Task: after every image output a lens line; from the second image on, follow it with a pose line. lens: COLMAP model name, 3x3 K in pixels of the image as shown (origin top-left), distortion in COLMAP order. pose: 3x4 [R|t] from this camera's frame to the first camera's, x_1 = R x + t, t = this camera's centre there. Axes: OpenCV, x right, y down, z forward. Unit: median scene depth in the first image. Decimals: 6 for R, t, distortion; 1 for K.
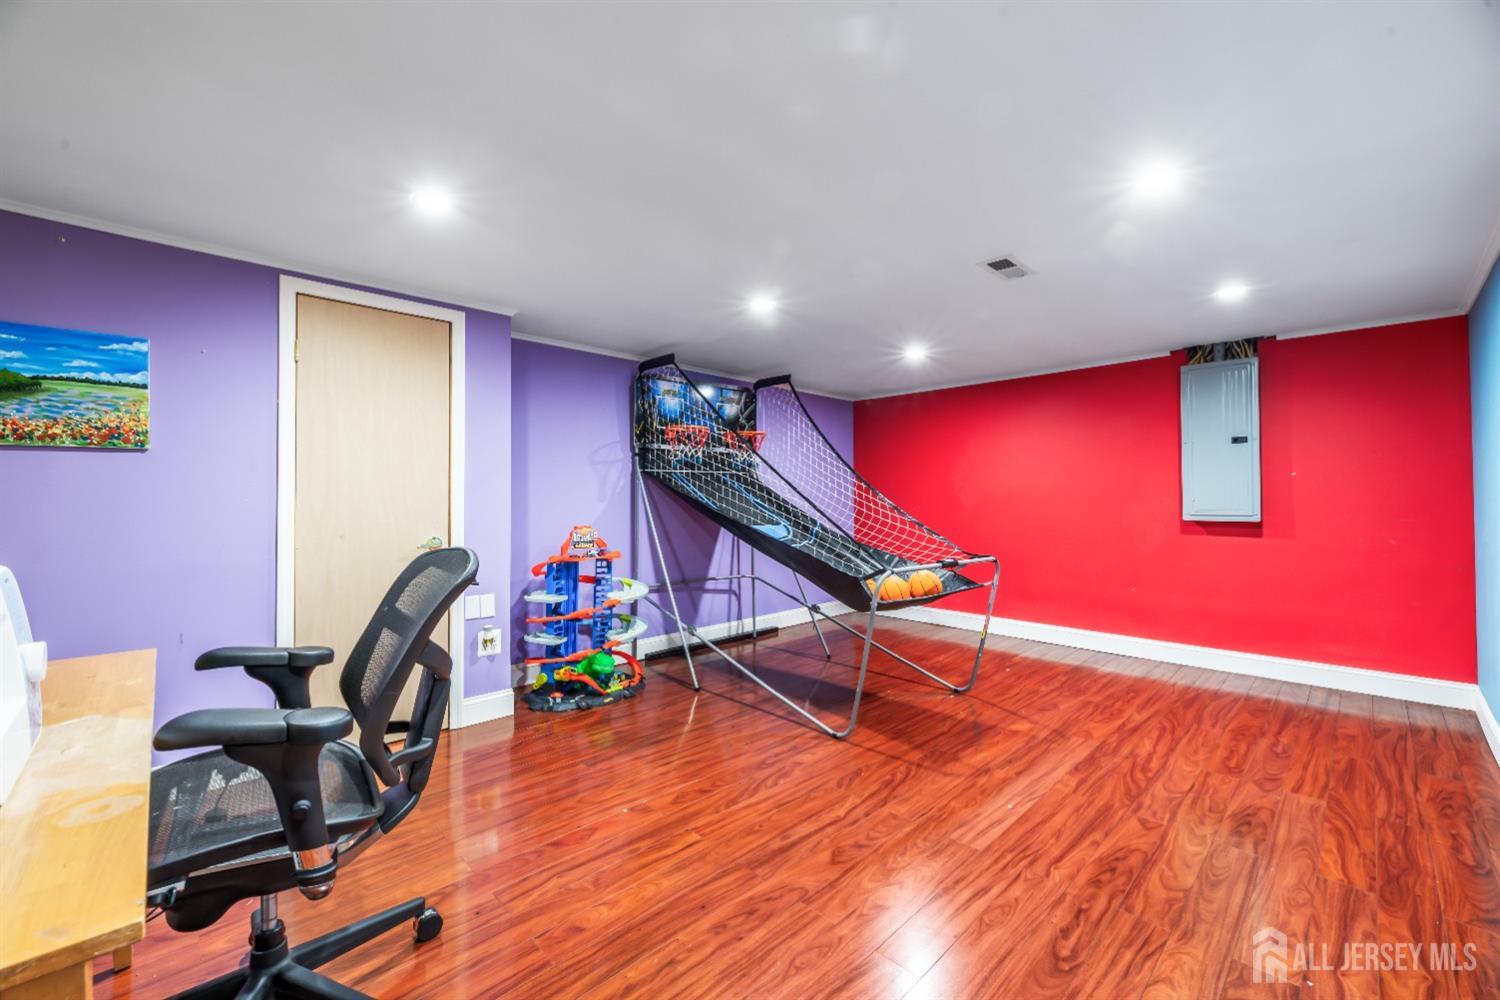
lens RADIAL K [[610.3, 0, 743.6], [0, 610.3, 487.5], [0, 0, 1]] dist [-0.003136, -0.000428]
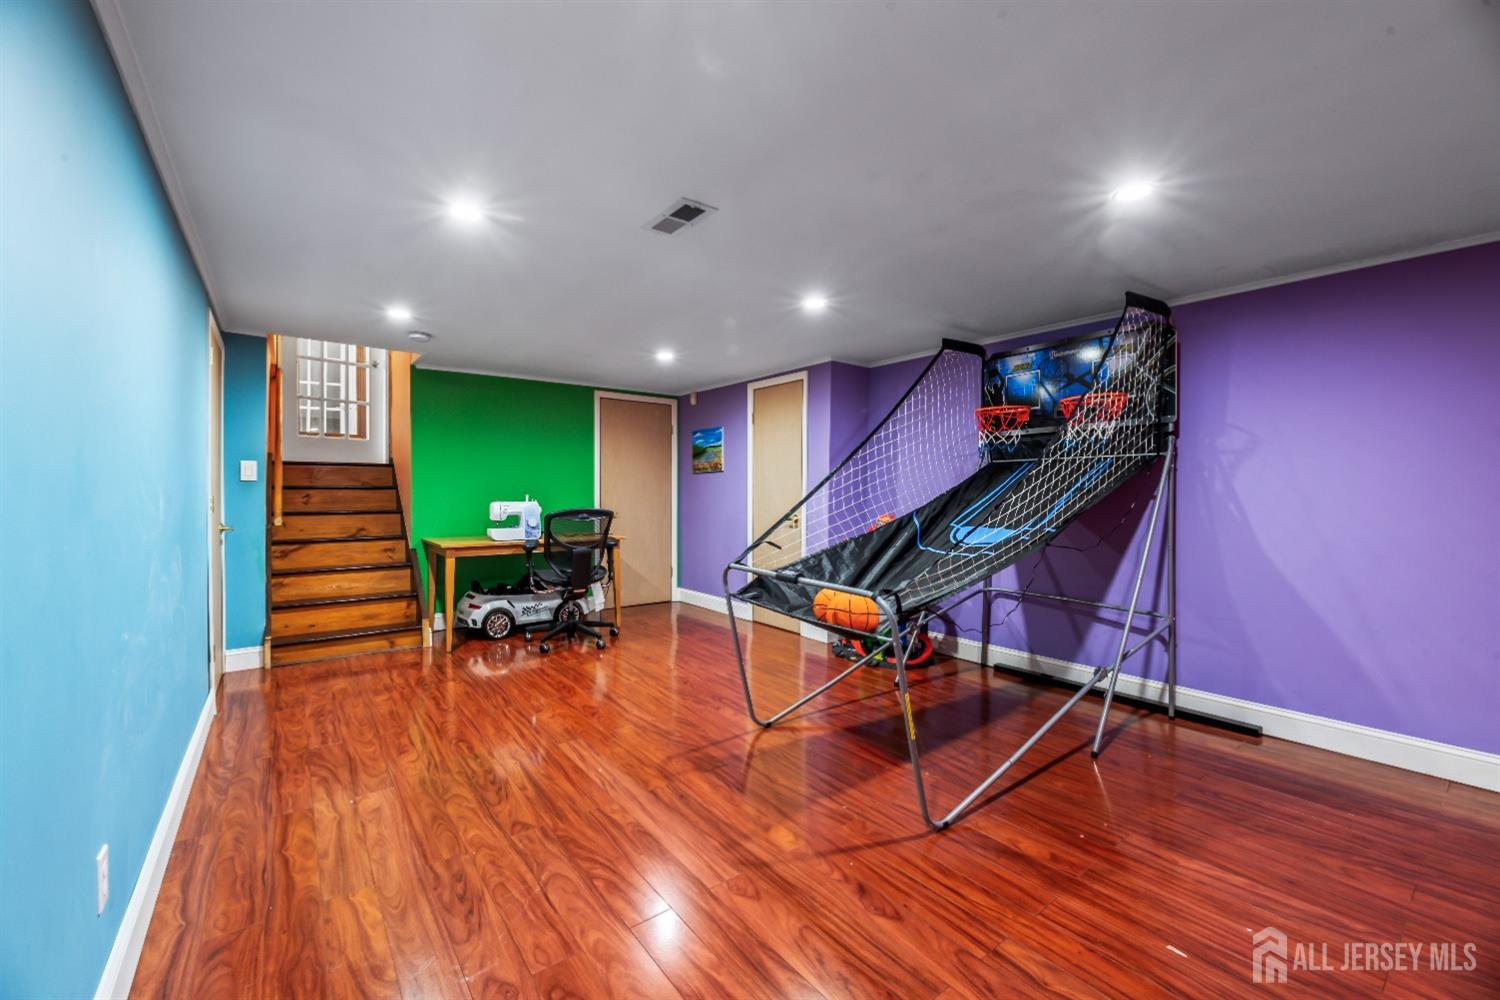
lens RADIAL K [[610.3, 0, 745.4], [0, 610.3, 503.6], [0, 0, 1]] dist [-0.003136, -0.000428]
pose [[-0.124520, 0.022252, -0.991968, 1.259224], [0.013306, 0.999696, 0.020755, 0.016597], [0.992128, -0.010614, -0.124778, 1.186298]]
